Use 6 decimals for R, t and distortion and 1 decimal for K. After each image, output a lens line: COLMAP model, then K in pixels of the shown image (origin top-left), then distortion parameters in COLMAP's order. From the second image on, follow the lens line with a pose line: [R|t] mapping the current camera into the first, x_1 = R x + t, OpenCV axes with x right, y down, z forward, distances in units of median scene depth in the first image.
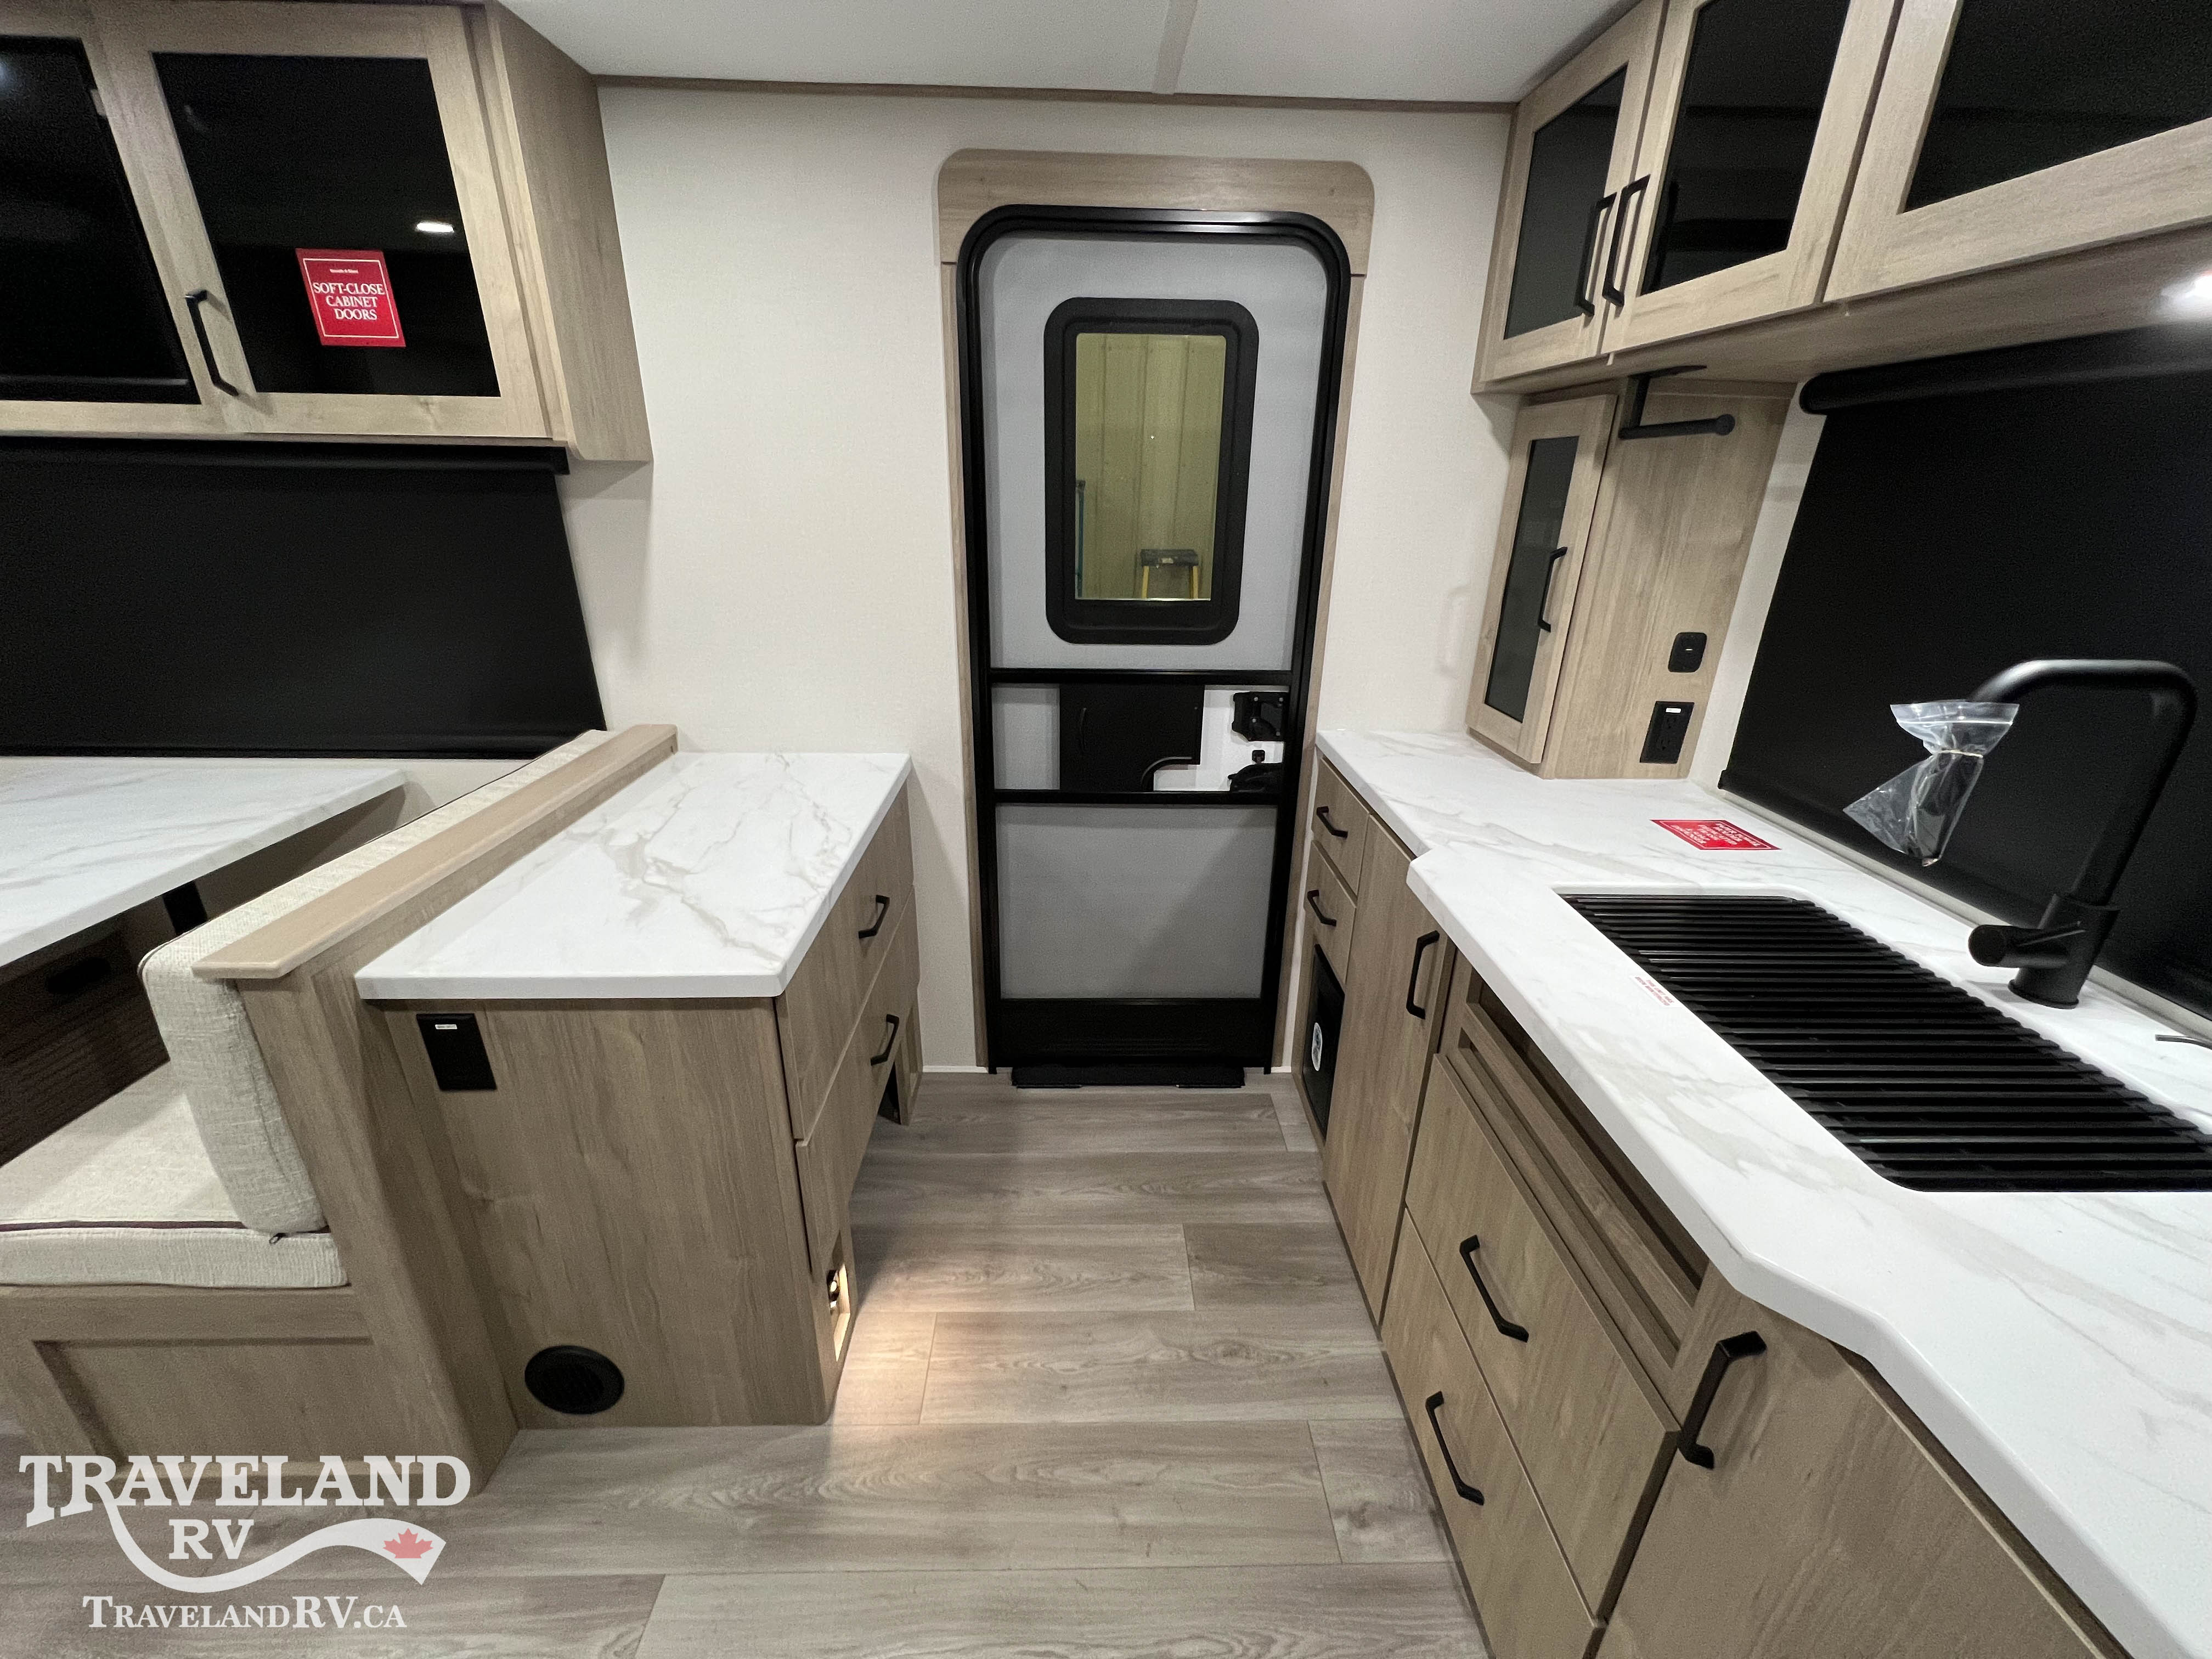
lens RADIAL K [[884.5, 0, 1100.9], [0, 884.5, 824.5], [0, 0, 1]] dist [-0.001309, 0.000243]
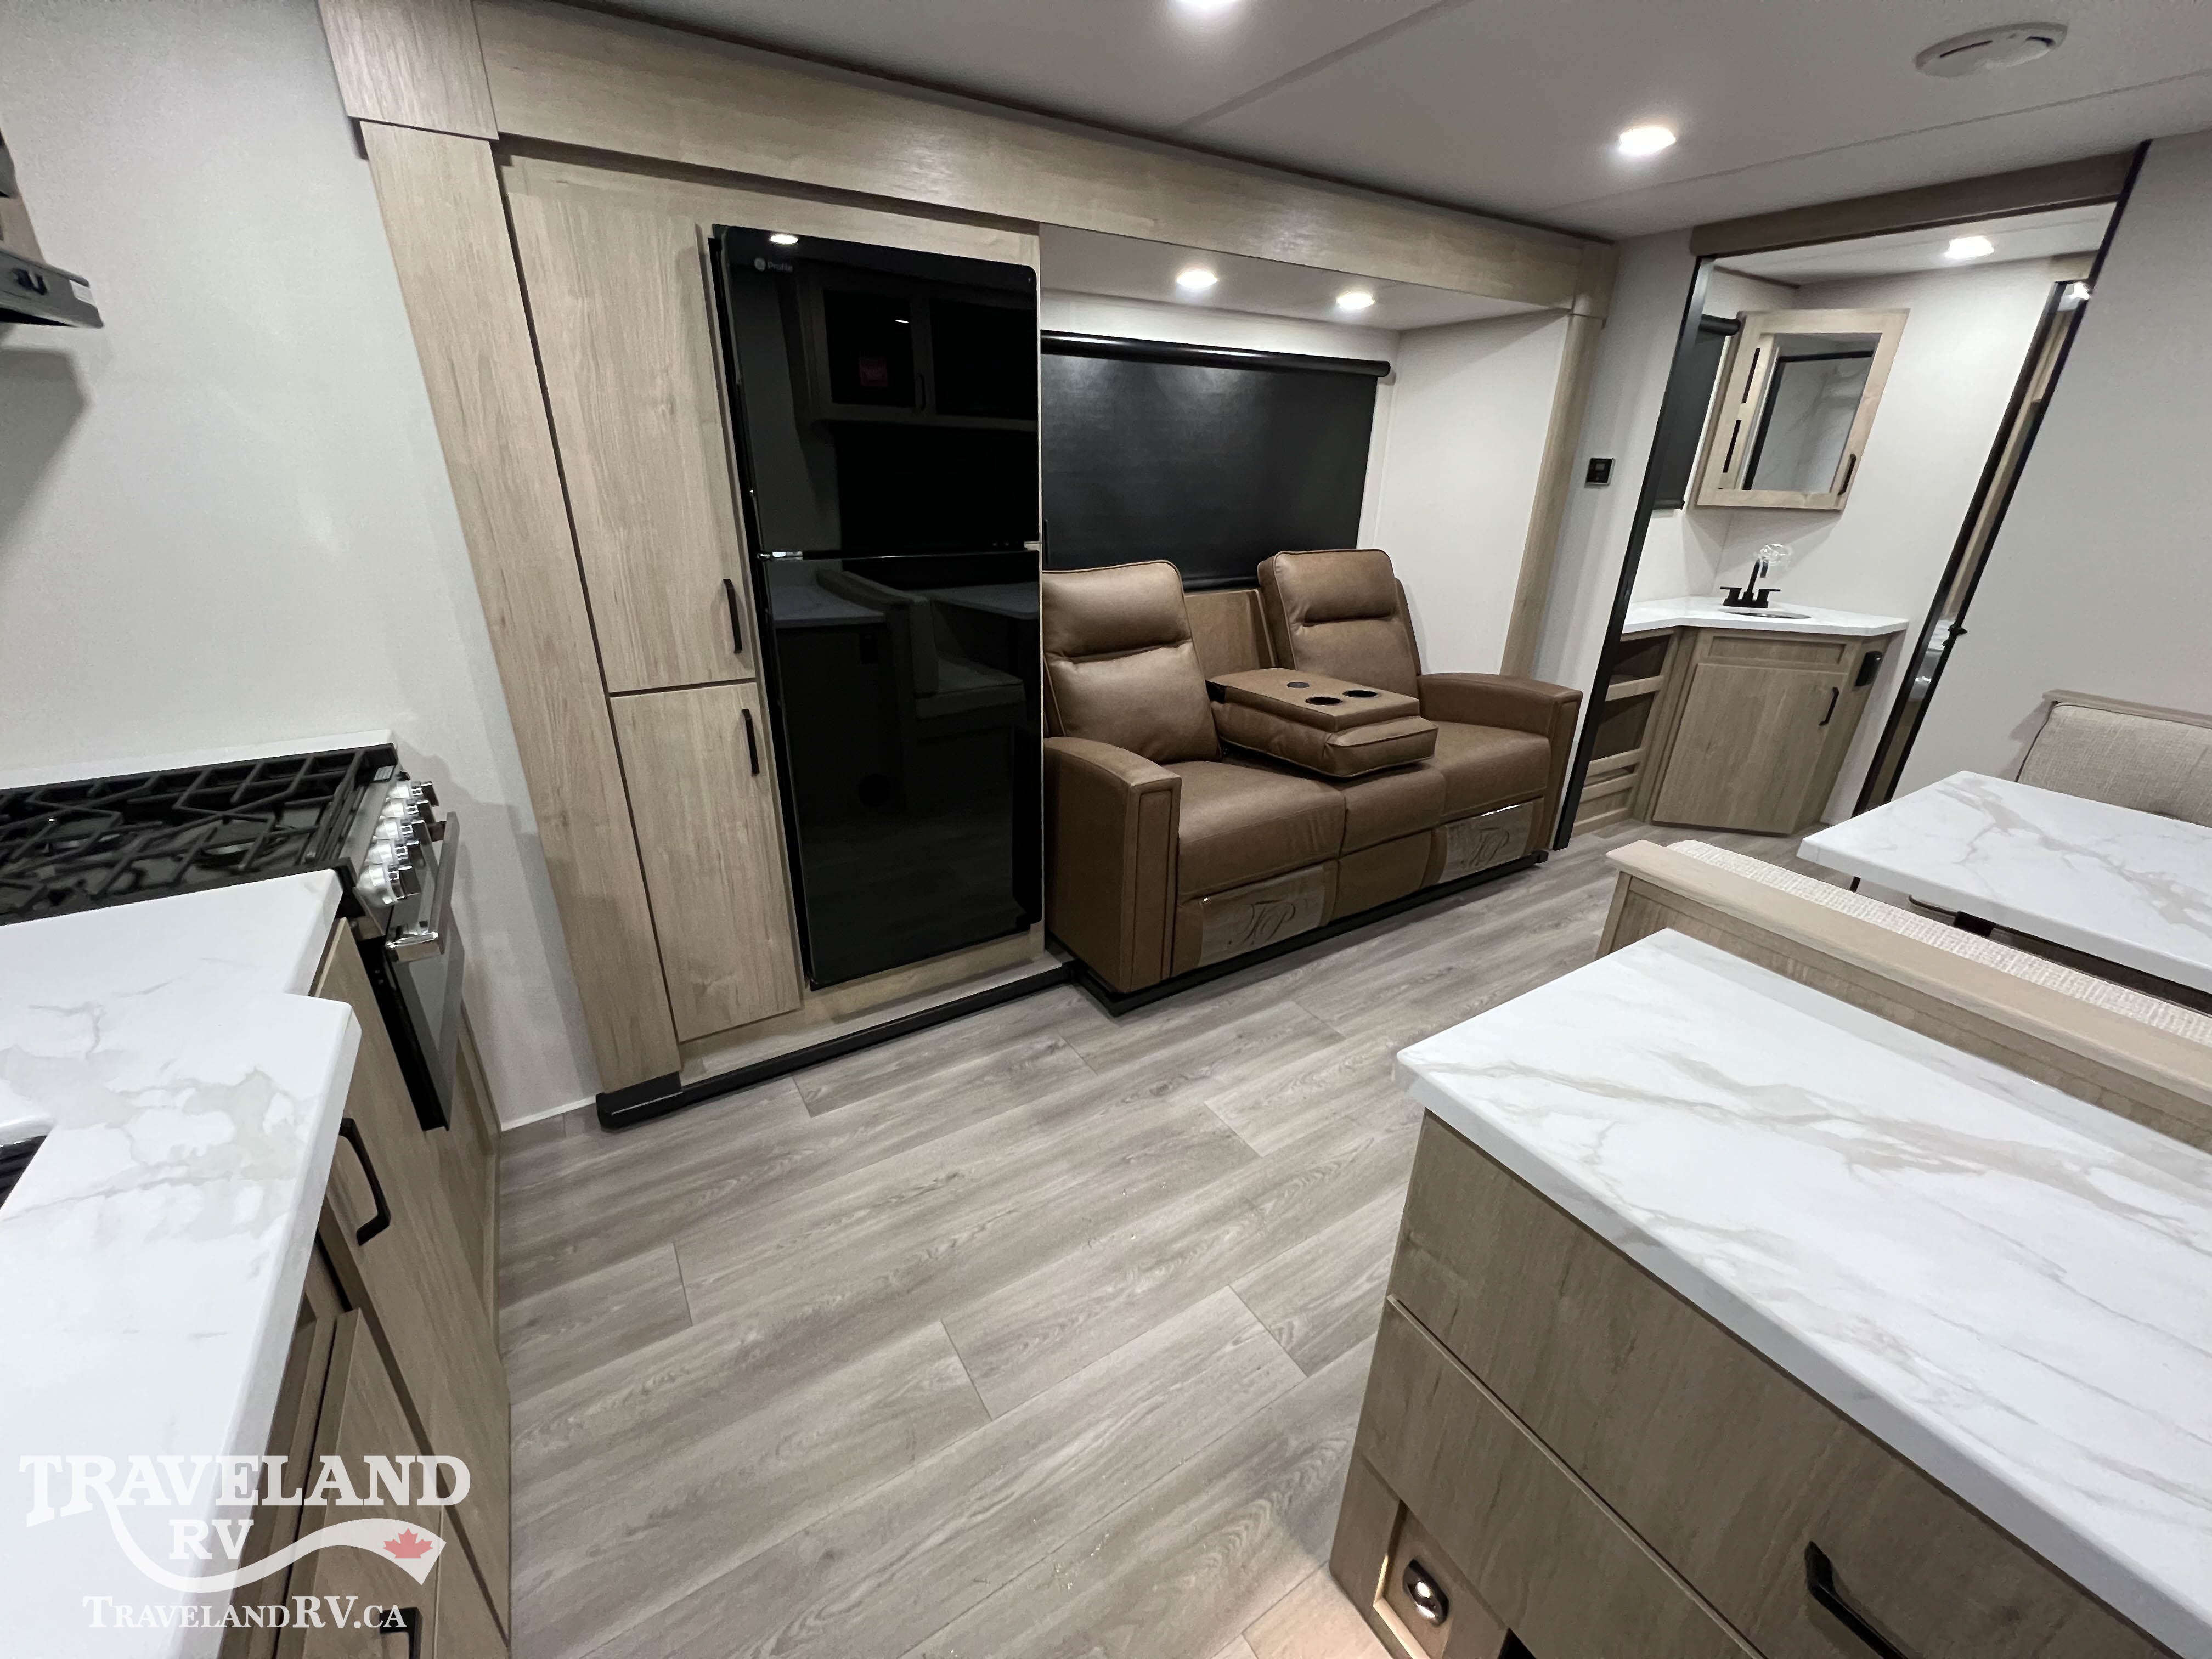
lens RADIAL K [[884.5, 0, 1100.7], [0, 884.5, 824.6], [0, 0, 1]] dist [-0.001309, 0.000243]
pose [[-0.860666, 0.166472, -0.481188, 0.181022], [-0.217167, 0.734757, 0.642628, -0.372305], [0.460536, 0.657585, -0.596228, 1.025853]]
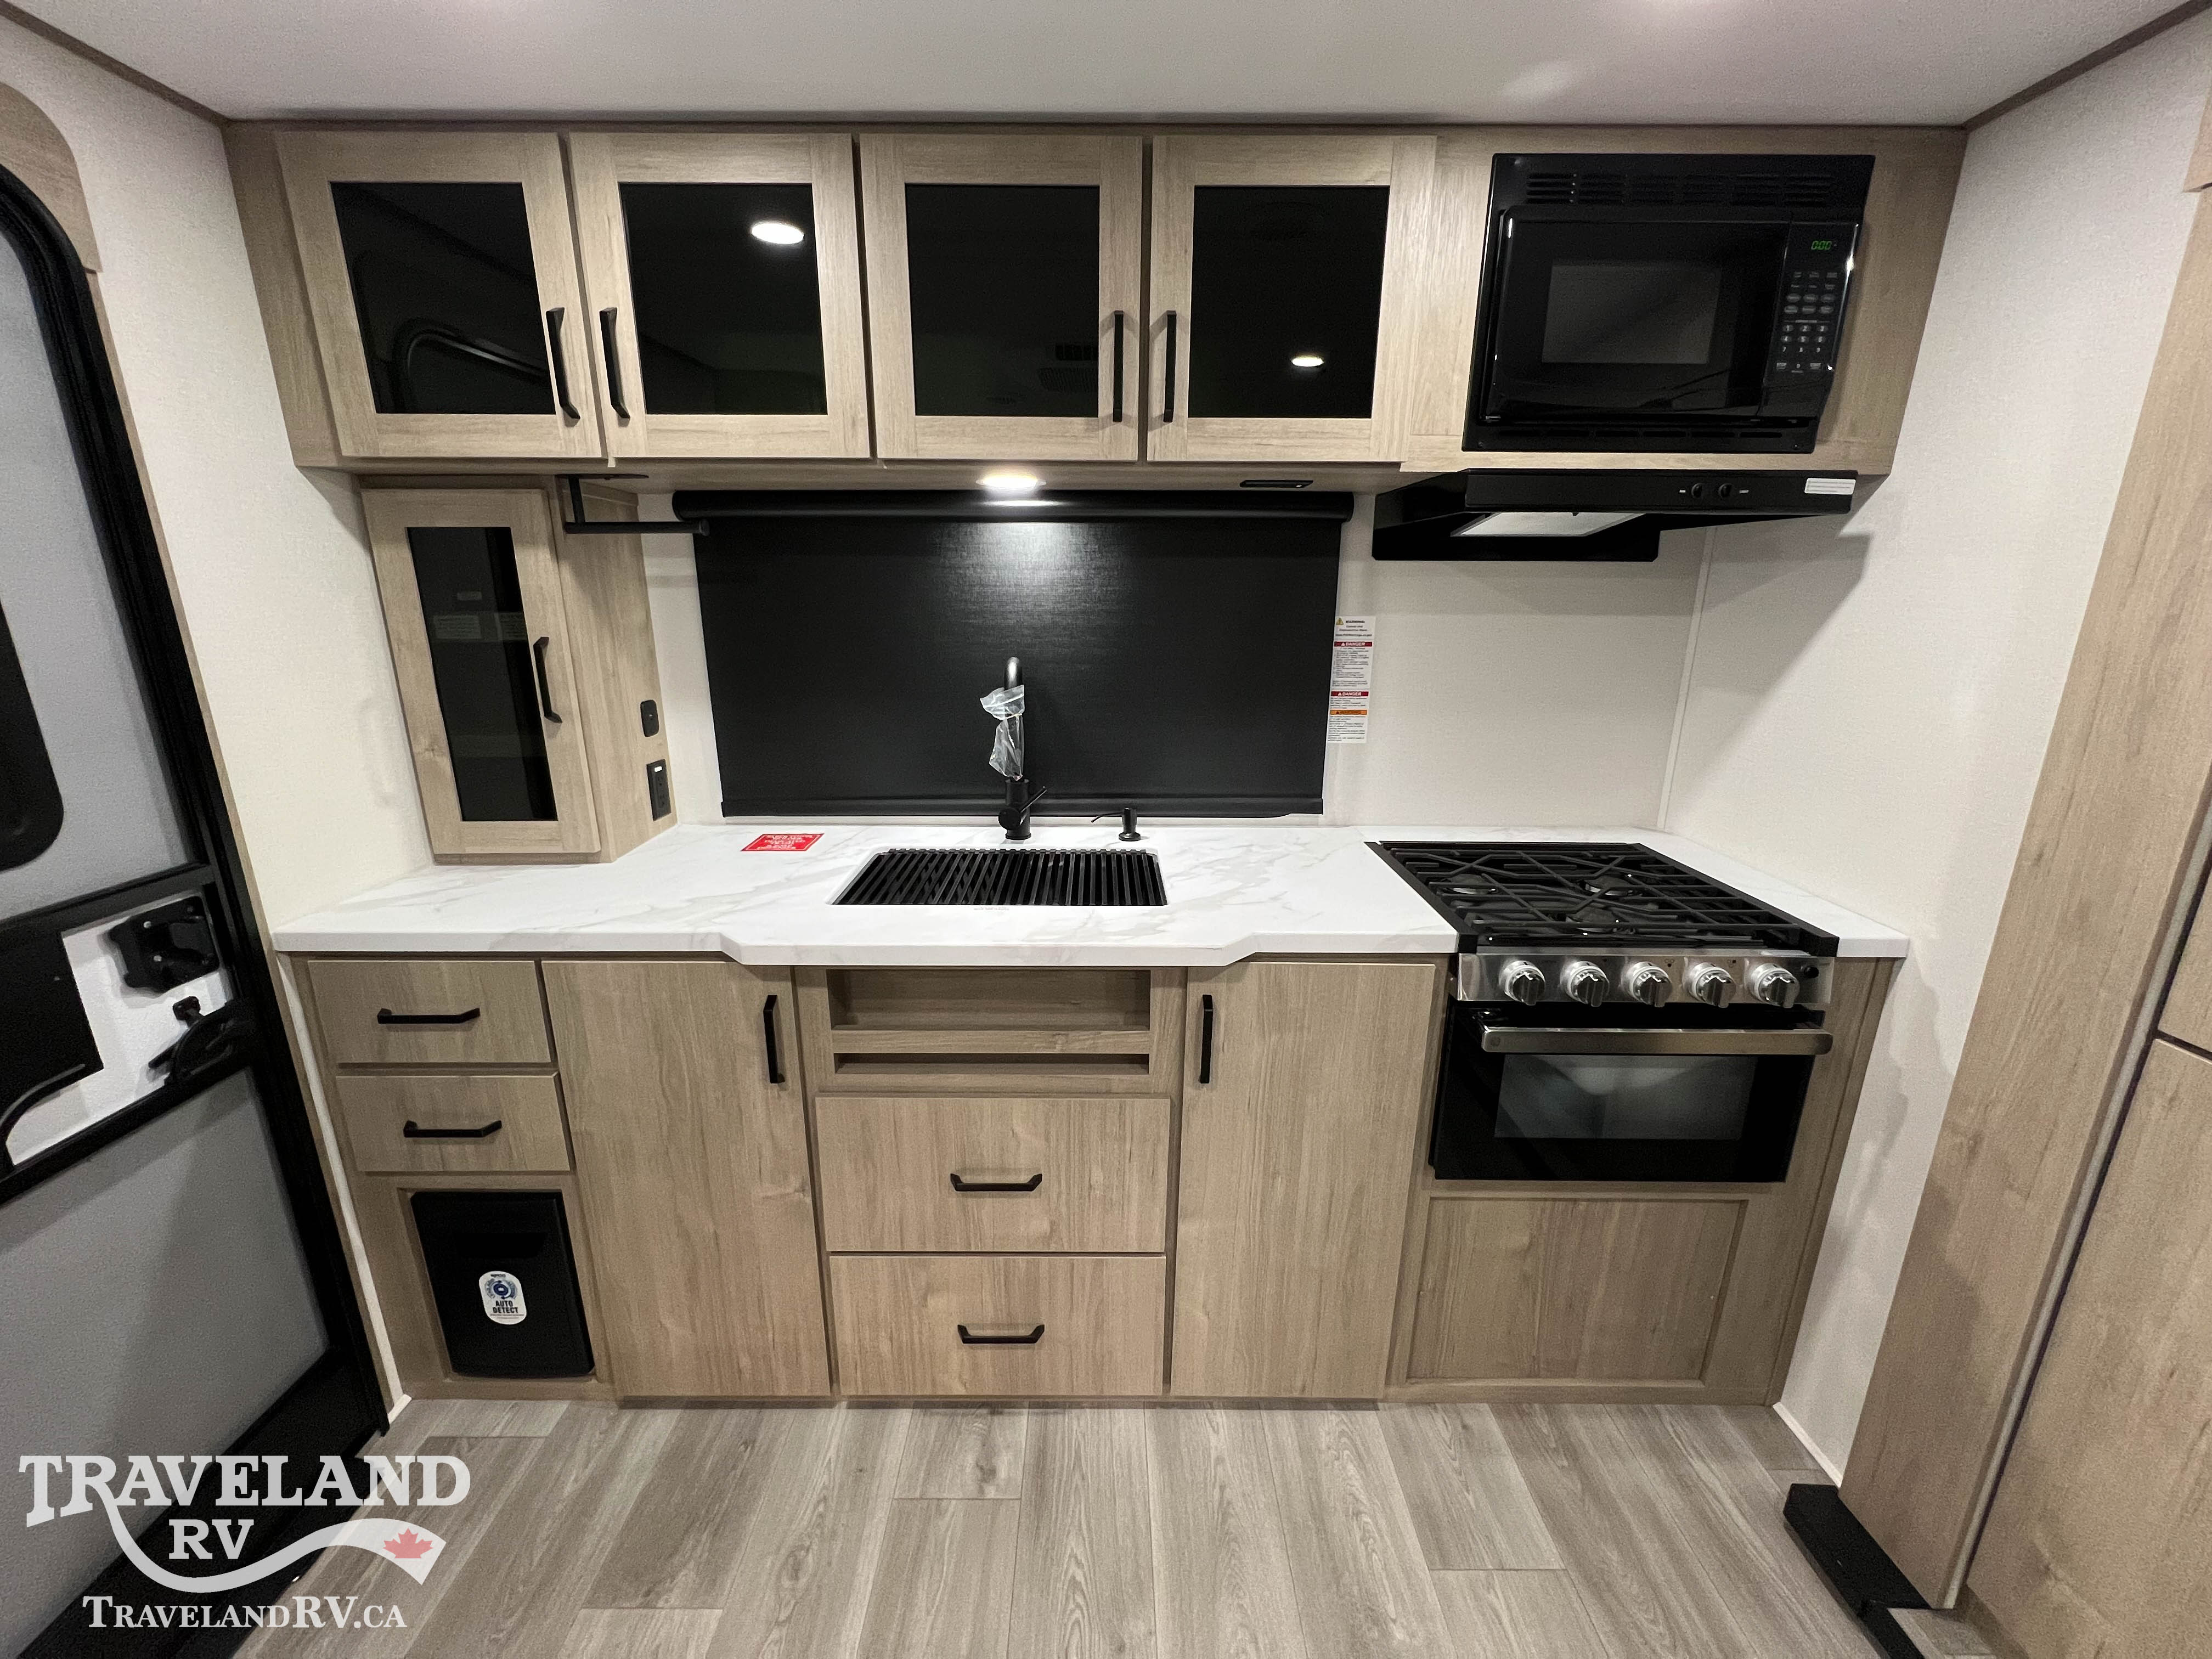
lens RADIAL K [[884.5, 0, 1101.8], [0, 884.5, 825.4], [0, 0, 1]] dist [-0.001309, 0.000243]
pose [[0.024410, -0.276991, 0.960562, -0.550823], [0.363674, 0.897476, 0.249557, -0.175681], [-0.931206, 0.343240, 0.122642, 0.450847]]
